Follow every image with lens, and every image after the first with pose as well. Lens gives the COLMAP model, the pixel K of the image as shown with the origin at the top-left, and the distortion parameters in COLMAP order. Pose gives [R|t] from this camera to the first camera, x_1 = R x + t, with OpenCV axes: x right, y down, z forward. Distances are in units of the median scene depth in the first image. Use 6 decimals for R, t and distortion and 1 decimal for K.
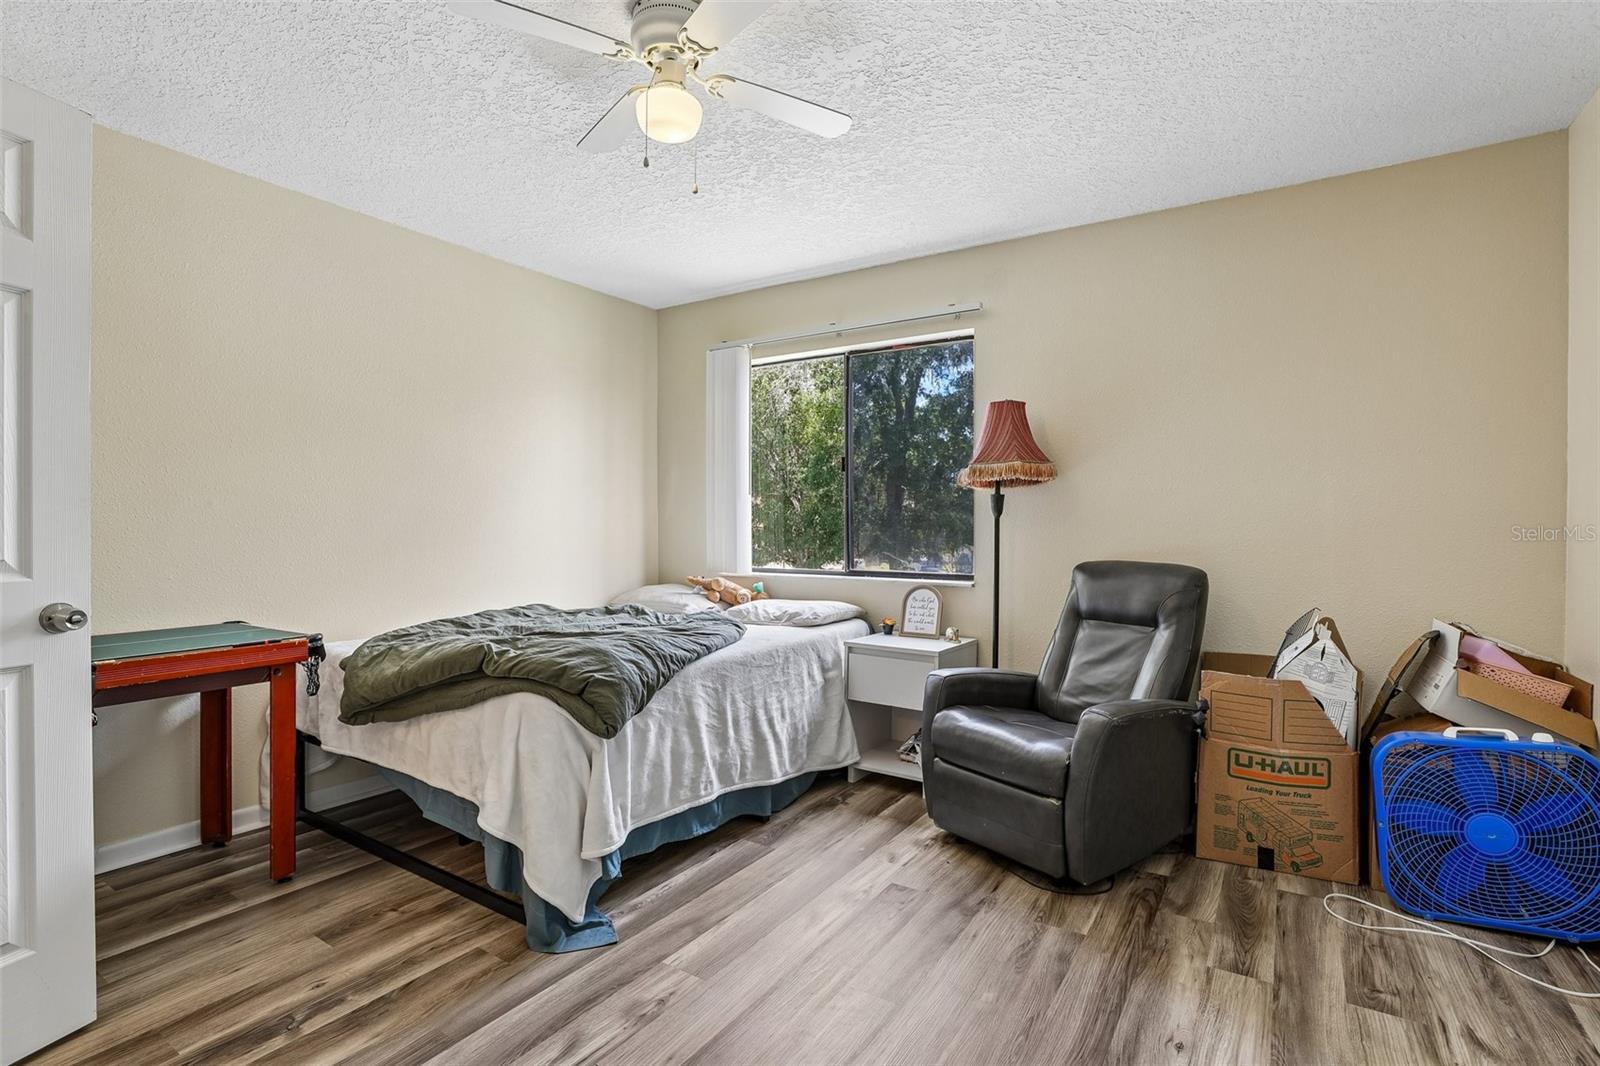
lens RADIAL K [[749.7, 0, 805.1], [0, 749.7, 532.4], [0, 0, 1]] dist [-0.044215, 0.013564]
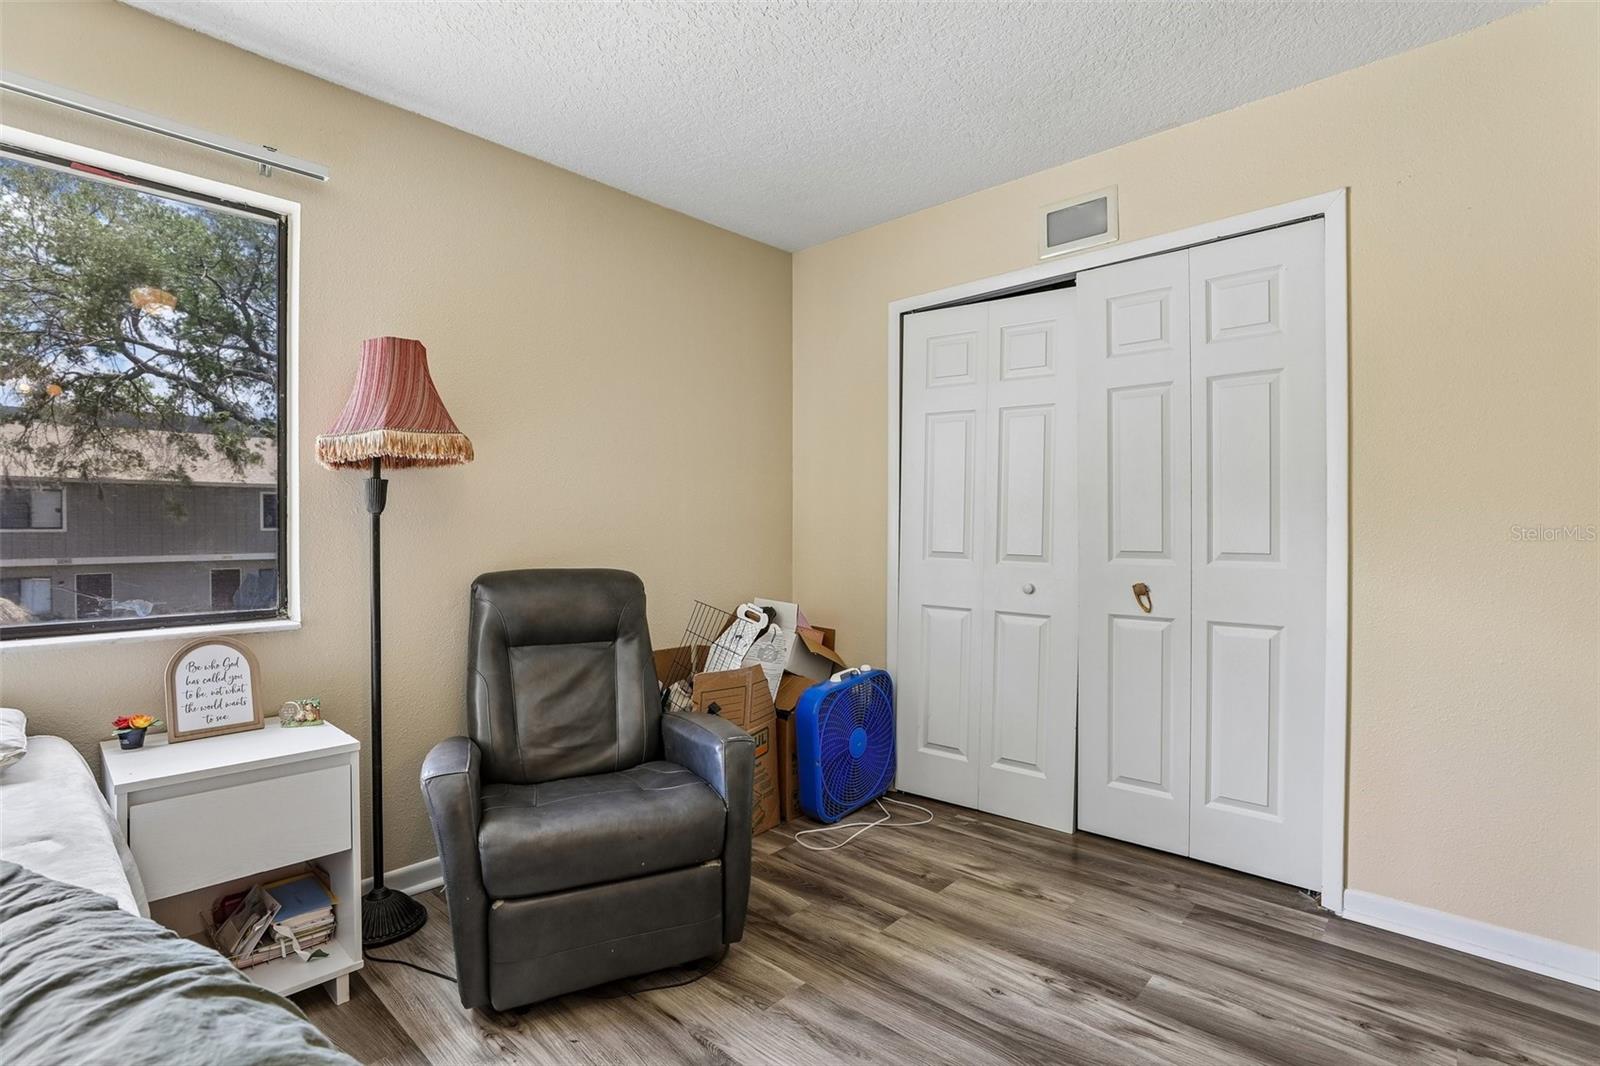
lens RADIAL K [[749.7, 0, 798.2], [0, 749.7, 529.0], [0, 0, 1]] dist [-0.044215, 0.013564]
pose [[0.176004, -0.010686, 0.984331, -0.419440], [0.009483, 0.999913, 0.009159, -0.013372], [-0.984344, 0.007722, 0.176090, 0.706674]]
